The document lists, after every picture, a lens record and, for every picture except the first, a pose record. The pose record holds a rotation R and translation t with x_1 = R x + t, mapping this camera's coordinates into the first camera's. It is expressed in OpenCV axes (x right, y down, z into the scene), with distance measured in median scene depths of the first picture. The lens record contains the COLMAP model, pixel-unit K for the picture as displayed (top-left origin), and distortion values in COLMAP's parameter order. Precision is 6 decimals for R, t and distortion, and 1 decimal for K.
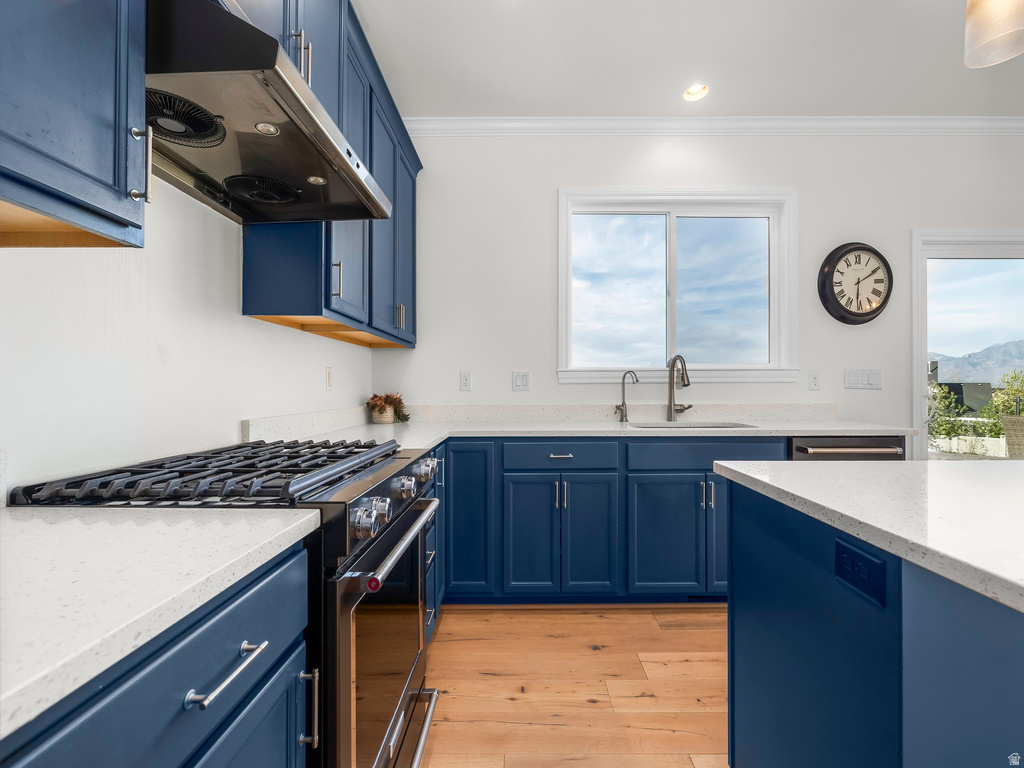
lens RADIAL K [[427.9, 0, 515.3], [0, 427.9, 380.1], [0, 0, 1]] dist [0.000463, 0.000660]
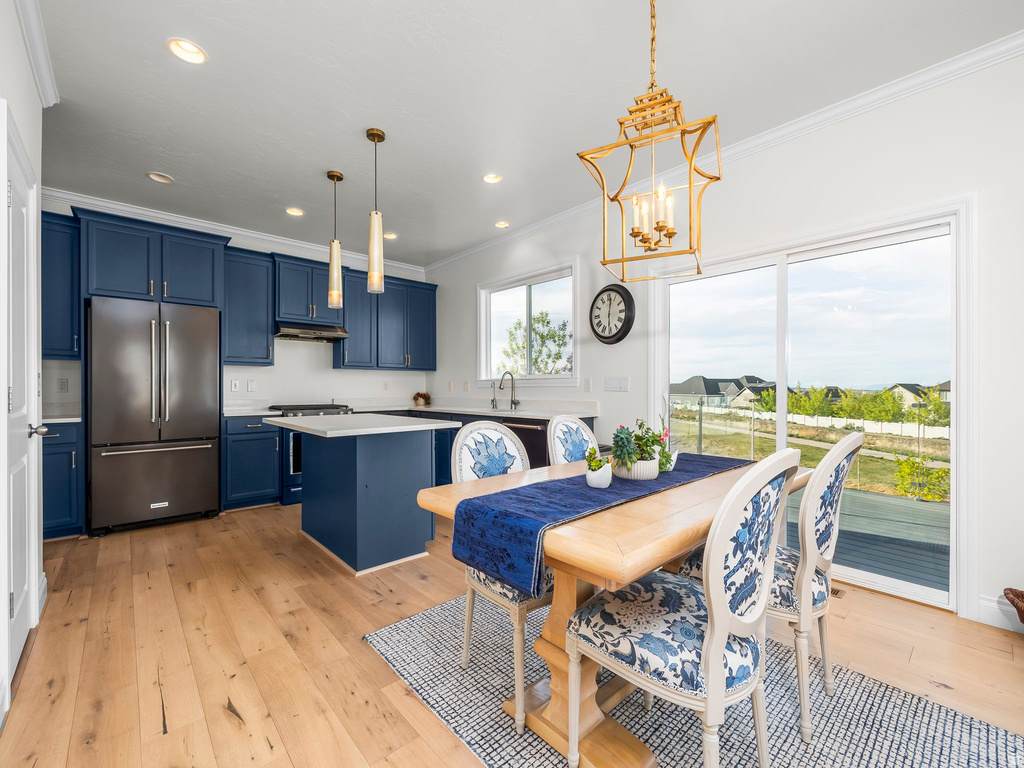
lens RADIAL K [[427.9, 0, 505.2], [0, 427.9, 386.8], [0, 0, 1]] dist [0.000463, 0.000660]
pose [[0.667521, -0.001281, -0.744590, 1.603999], [0.009222, 0.999936, 0.006547, -0.006302], [0.744534, -0.011237, 0.667490, -0.169429]]
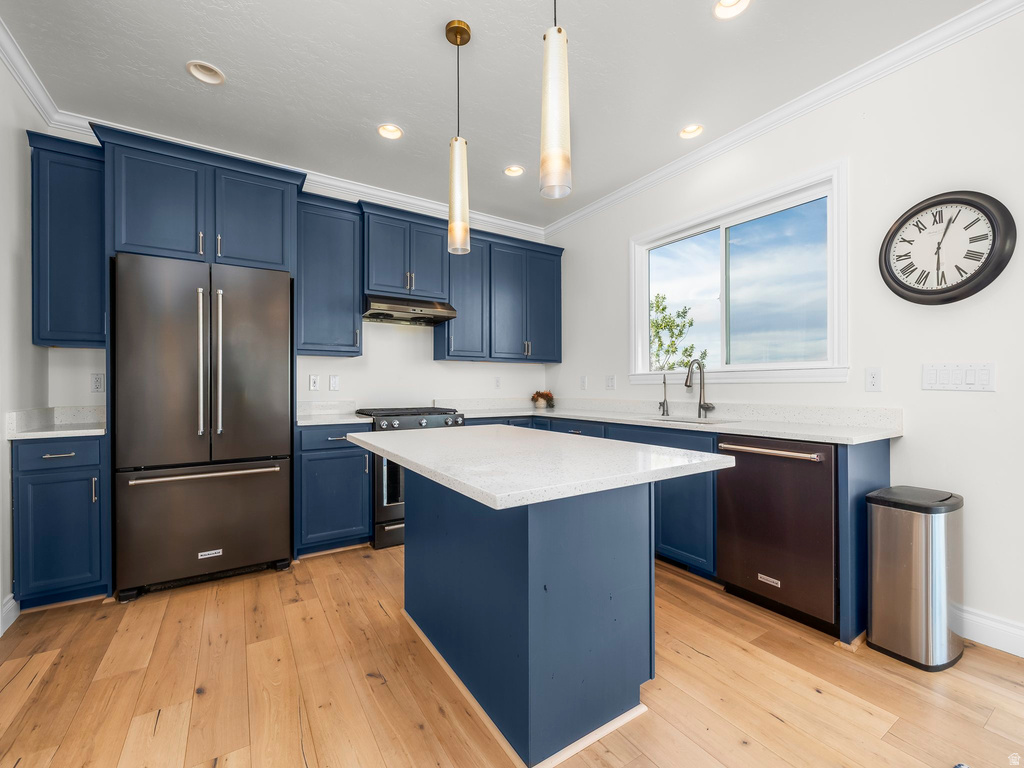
lens RADIAL K [[427.9, 0, 508.9], [0, 427.9, 385.7], [0, 0, 1]] dist [0.000463, 0.000660]
pose [[0.540402, -0.000672, -0.841407, 1.025734], [0.012287, 0.999899, 0.007093, -0.002649], [0.841317, -0.014171, 0.540356, -0.037542]]
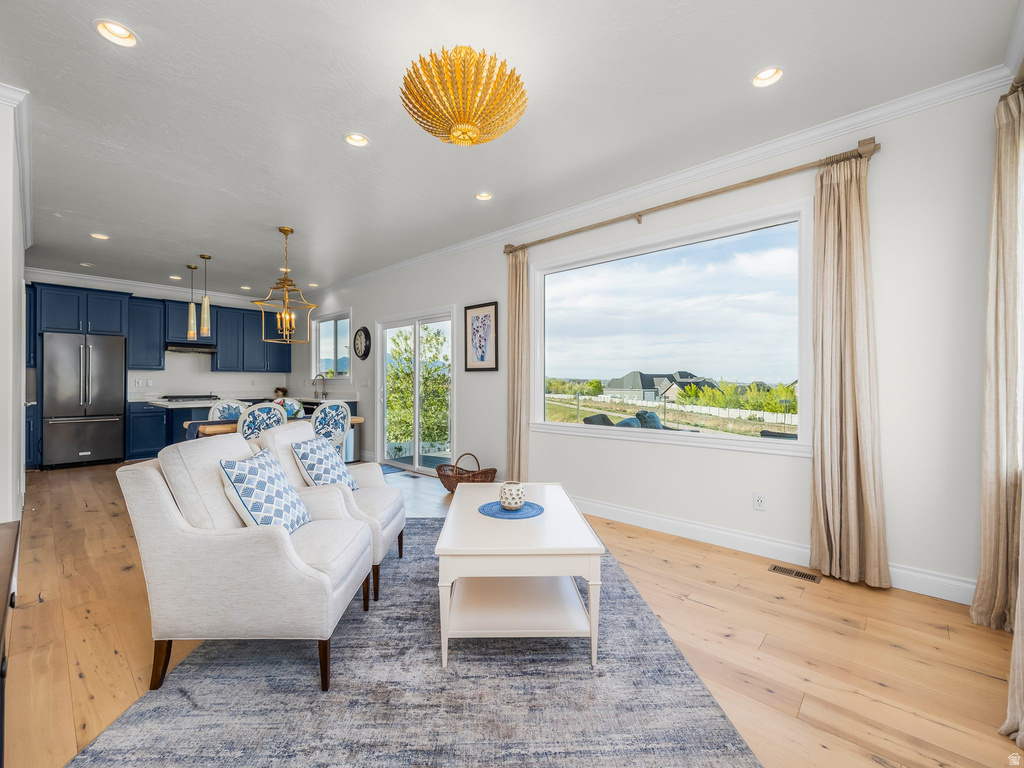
lens RADIAL K [[427.9, 0, 502.1], [0, 427.9, 379.1], [0, 0, 1]] dist [0.000463, 0.000660]
pose [[0.736364, -0.003864, -0.676575, 3.050529], [0.007263, 0.999971, 0.002193, -0.022715], [0.676547, -0.006529, 0.736371, -0.257881]]
